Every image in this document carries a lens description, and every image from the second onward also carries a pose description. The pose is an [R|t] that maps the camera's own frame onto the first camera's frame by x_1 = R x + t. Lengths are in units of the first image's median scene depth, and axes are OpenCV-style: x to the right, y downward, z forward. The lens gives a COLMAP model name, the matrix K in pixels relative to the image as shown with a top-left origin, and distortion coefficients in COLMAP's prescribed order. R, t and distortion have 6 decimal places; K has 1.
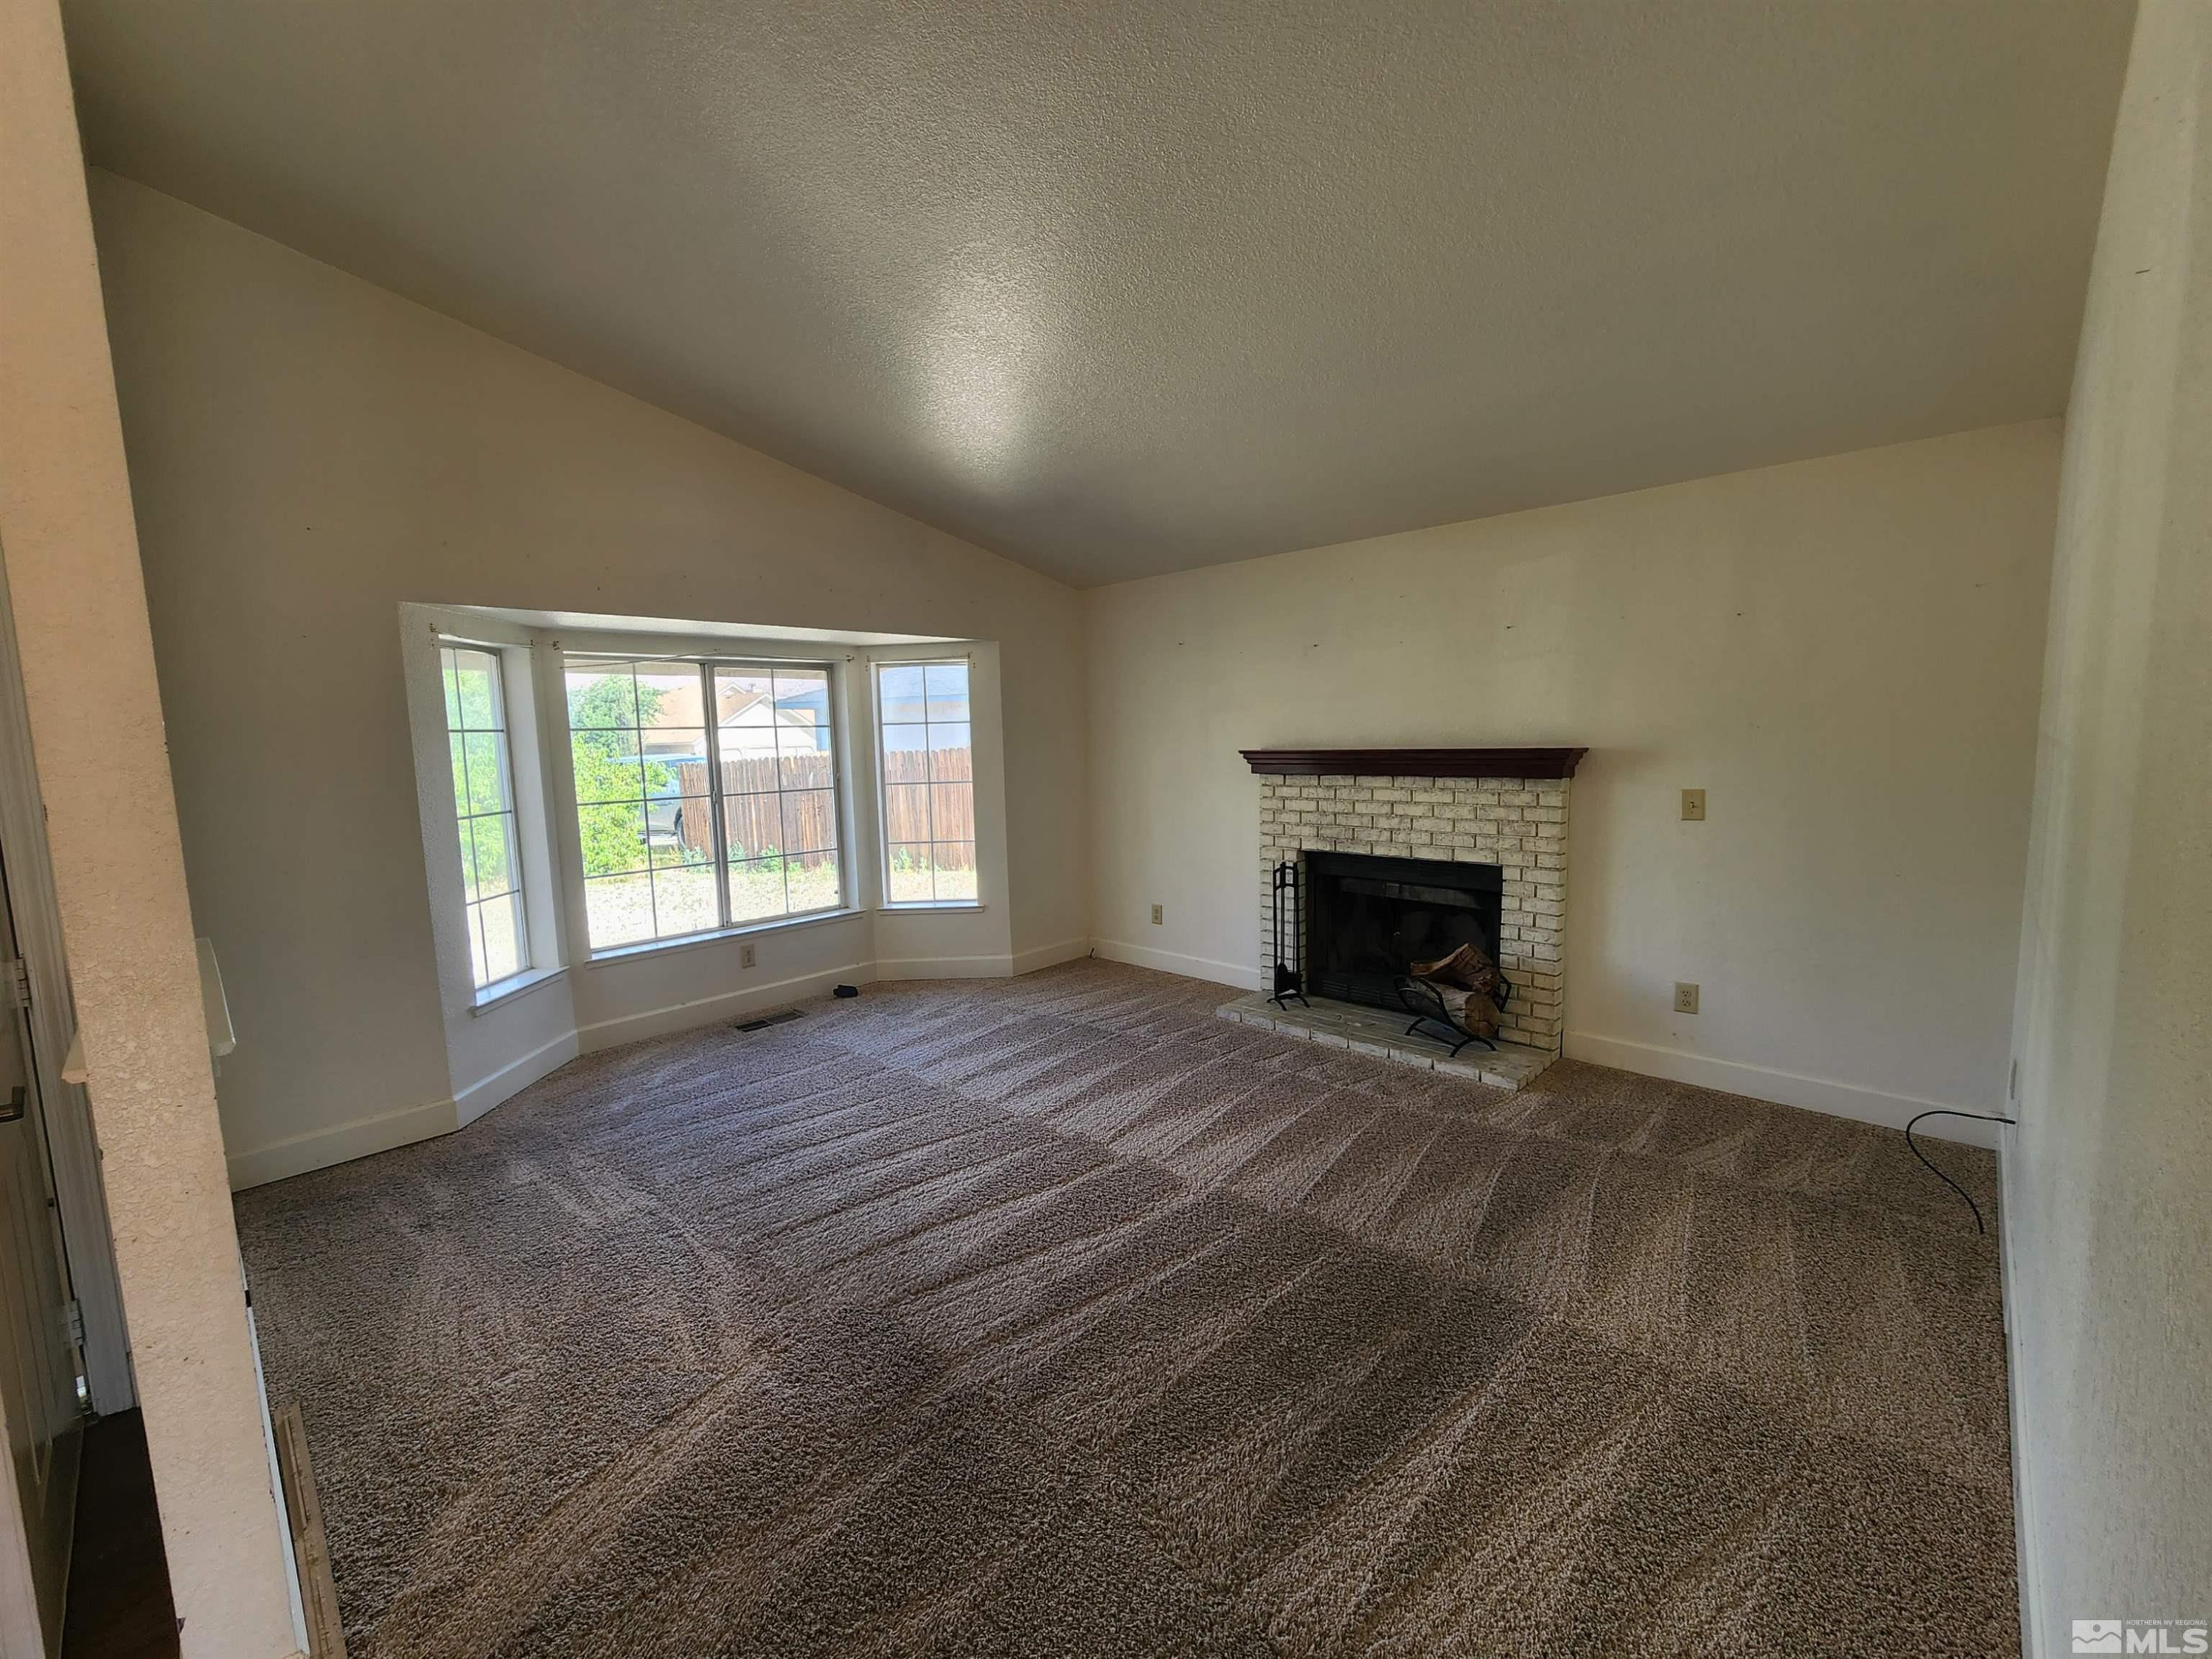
lens RADIAL K [[908.4, 0, 1102.5], [0, 908.4, 834.9], [0, 0, 1]] dist [-0.001654, -0.000861]
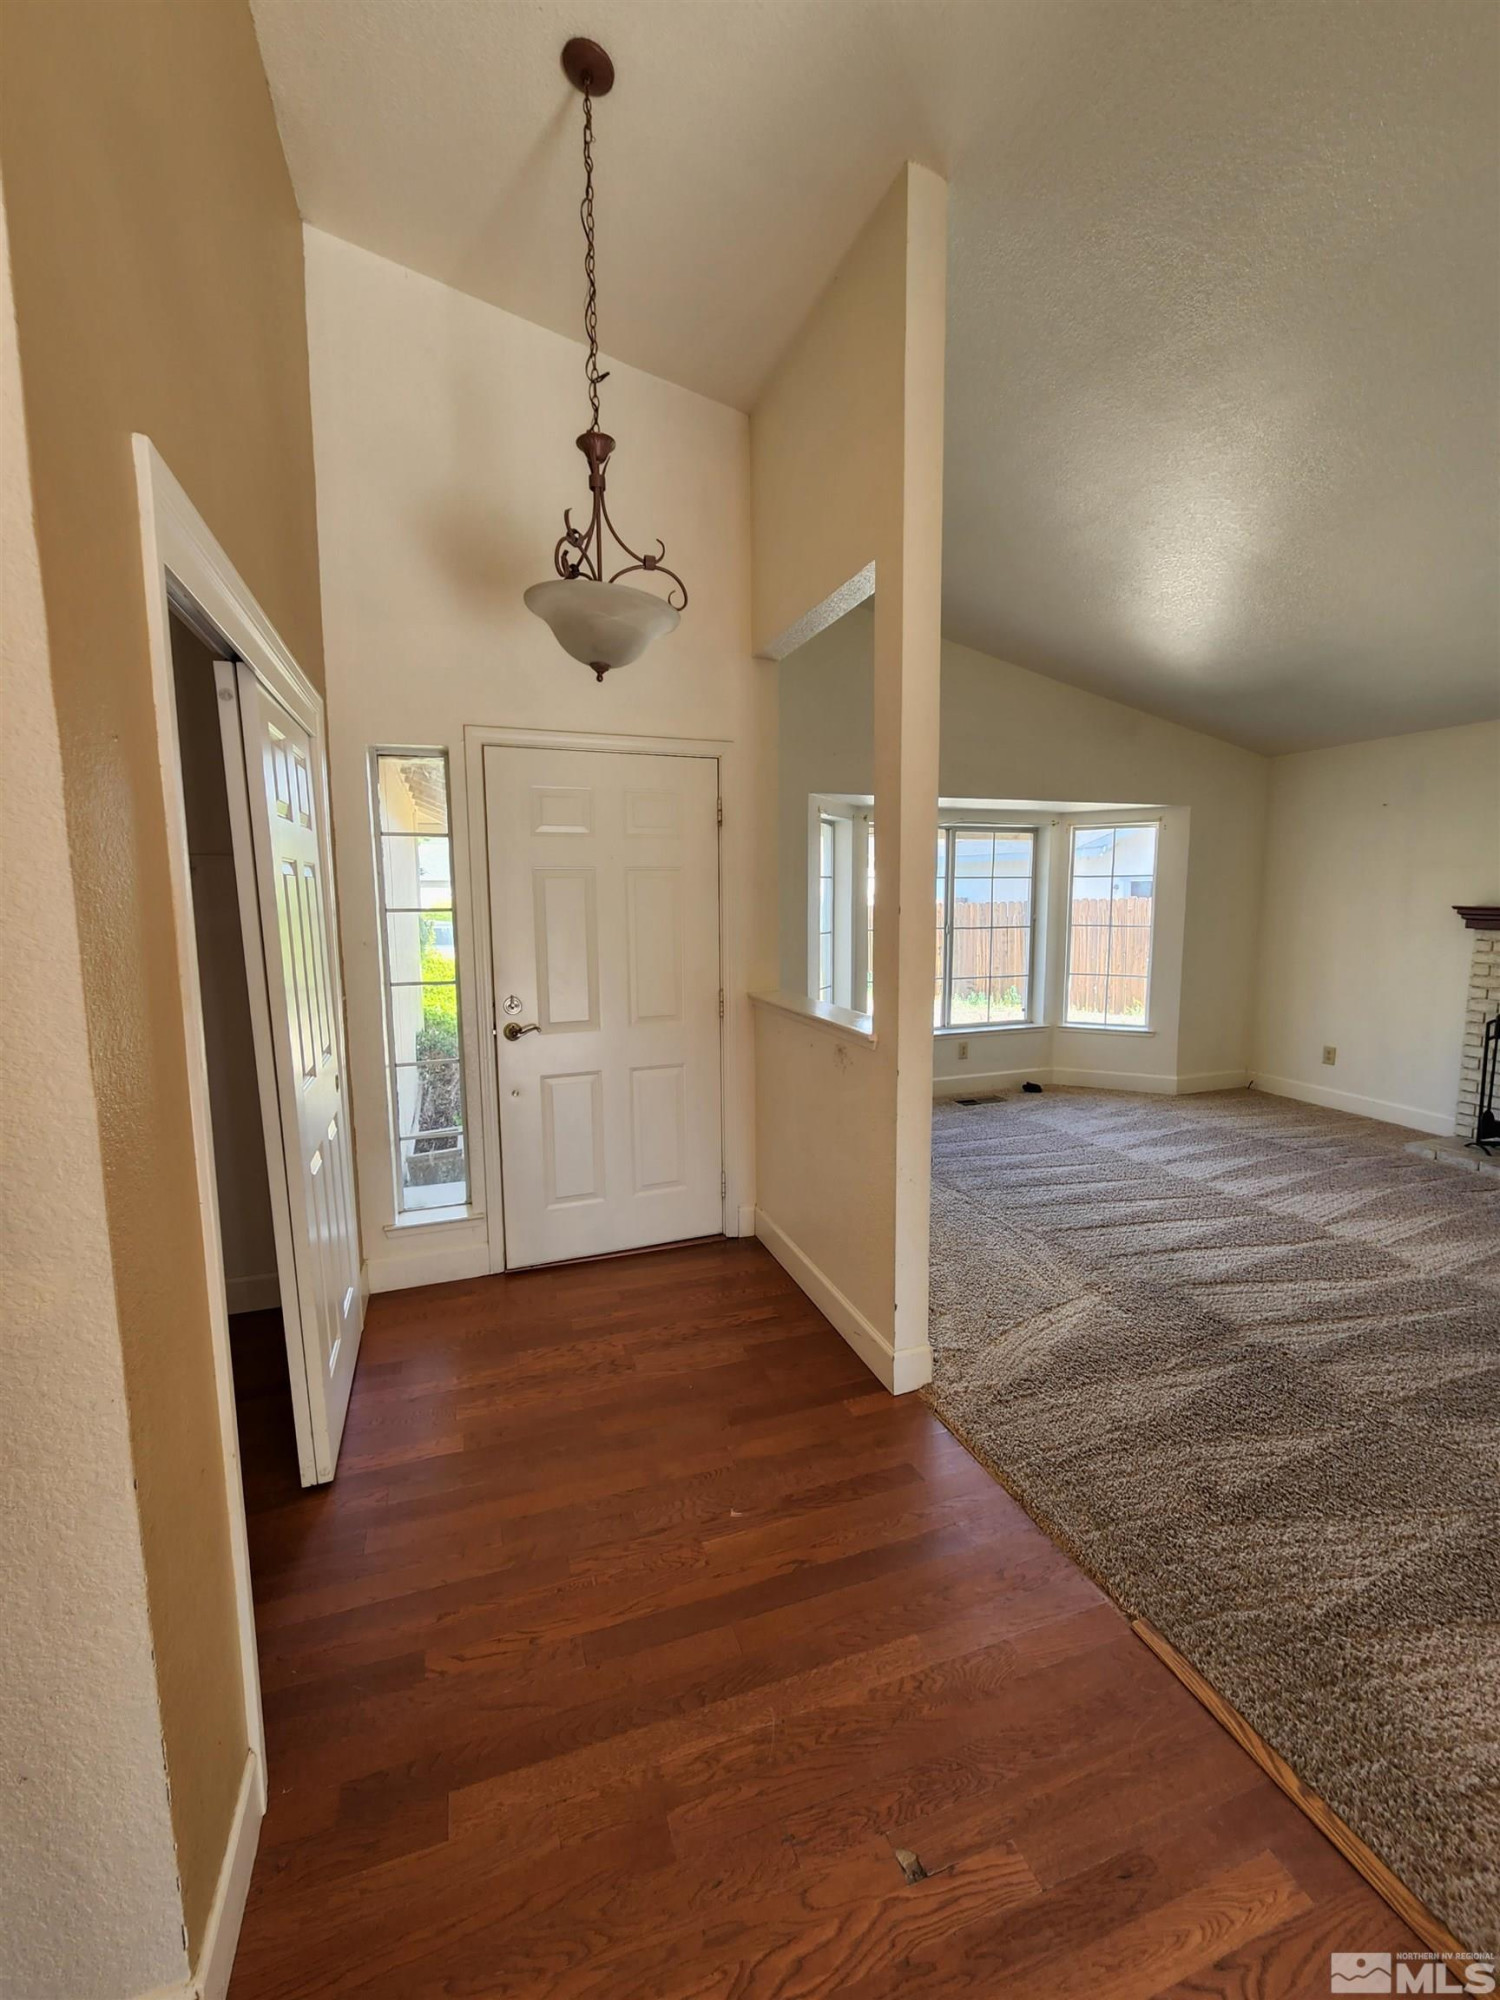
lens RADIAL K [[821.4, 0, 750.0], [0, 821.4, 1000.0], [0, 0, 1]] dist [-0.001654, -0.000861]
pose [[0.889699, 0.080210, -0.449446, -0.163141], [-0.067772, 0.996742, 0.043725, 0.034352], [0.451489, -0.008442, 0.892237, -0.252003]]
